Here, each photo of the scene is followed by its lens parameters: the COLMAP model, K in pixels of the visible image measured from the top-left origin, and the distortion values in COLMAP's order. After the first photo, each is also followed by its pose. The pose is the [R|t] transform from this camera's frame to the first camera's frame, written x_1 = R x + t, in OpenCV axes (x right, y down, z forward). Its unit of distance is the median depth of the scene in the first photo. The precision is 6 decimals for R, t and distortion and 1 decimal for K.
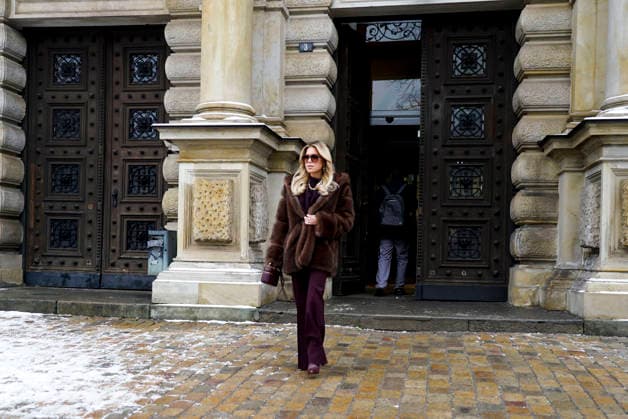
lens RADIAL K [[678.0, 0, 314.4], [0, 678.0, 259.5], [0, 0, 1]] dist [0.006527, 0.017255]
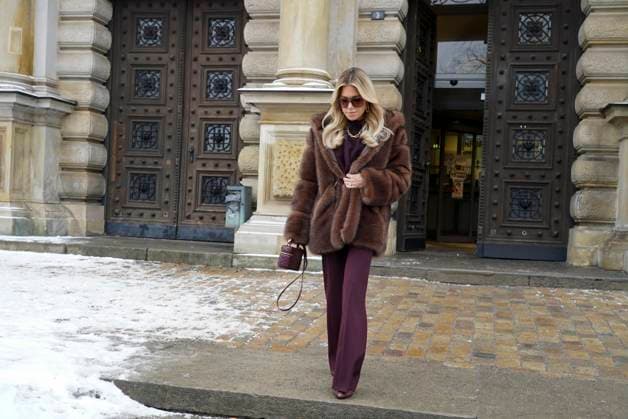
lens RADIAL K [[719.2, 0, 314.3], [0, 719.2, 220.3], [0, 0, 1]] dist [0.018304, -0.002950]
pose [[0.997992, 0.023258, -0.058922, -0.040073], [-0.023001, 0.999723, 0.005044, 0.002787], [0.059023, -0.003678, 0.998250, -0.134791]]
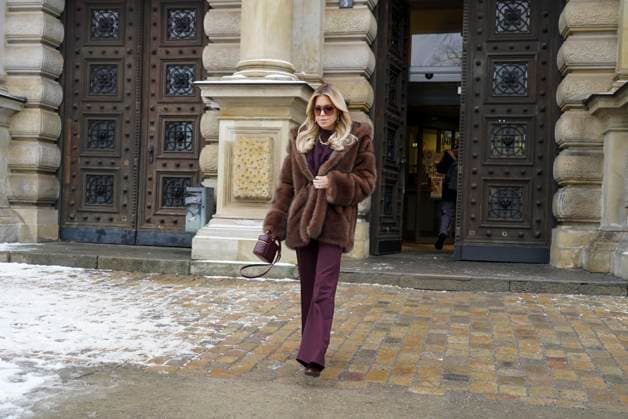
lens RADIAL K [[719.2, 0, 314.3], [0, 719.2, 220.3], [0, 0, 1]] dist [0.018304, -0.002950]
pose [[0.999227, 0.011364, -0.037634, -0.016703], [-0.011292, 0.999934, 0.002128, 0.001751], [0.037655, -0.001701, 0.999289, -0.054671]]
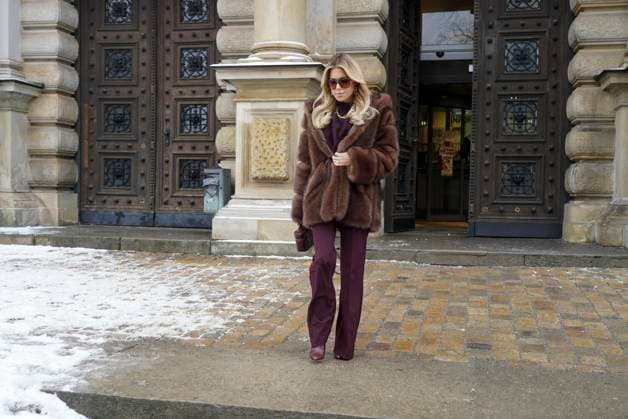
lens RADIAL K [[719.3, 0, 313.4], [0, 719.3, 221.7], [0, 0, 1]] dist [0.021996, -0.018432]
pose [[0.998866, -0.003600, -0.047472, -0.030960], [0.005096, 0.999493, 0.031435, 0.003389], [0.047335, -0.031641, 0.998378, -0.076868]]
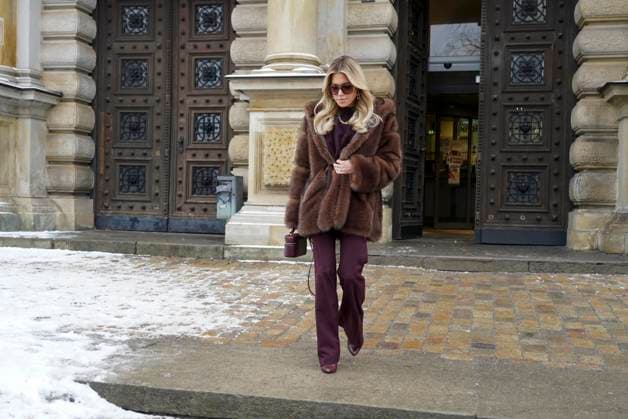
lens RADIAL K [[719.2, 0, 314.3], [0, 719.2, 220.3], [0, 0, 1]] dist [0.018304, -0.002950]
pose [[0.998422, 0.002354, -0.056114, -0.034124], [-0.001301, 0.999823, 0.018794, 0.004598], [0.056148, -0.018692, 0.998247, -0.106405]]
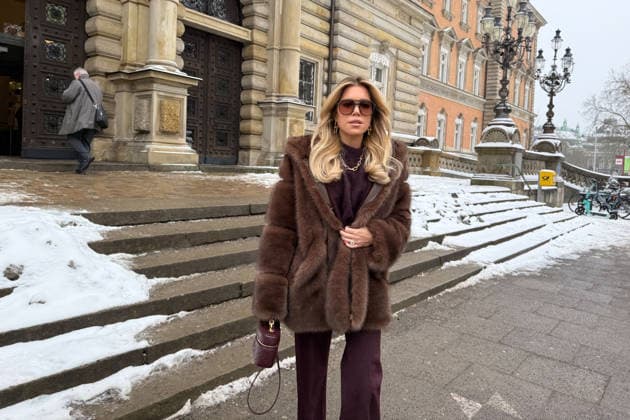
lens RADIAL K [[435.0, 0, 315.6], [0, 435.0, 182.1], [0, 0, 1]] dist [0.050856, -0.096538]
pose [[0.490731, -0.032932, 0.870689, -0.442563], [-0.028592, 0.998139, 0.053868, 0.046021], [-0.870842, -0.051330, 0.488876, -0.103602]]
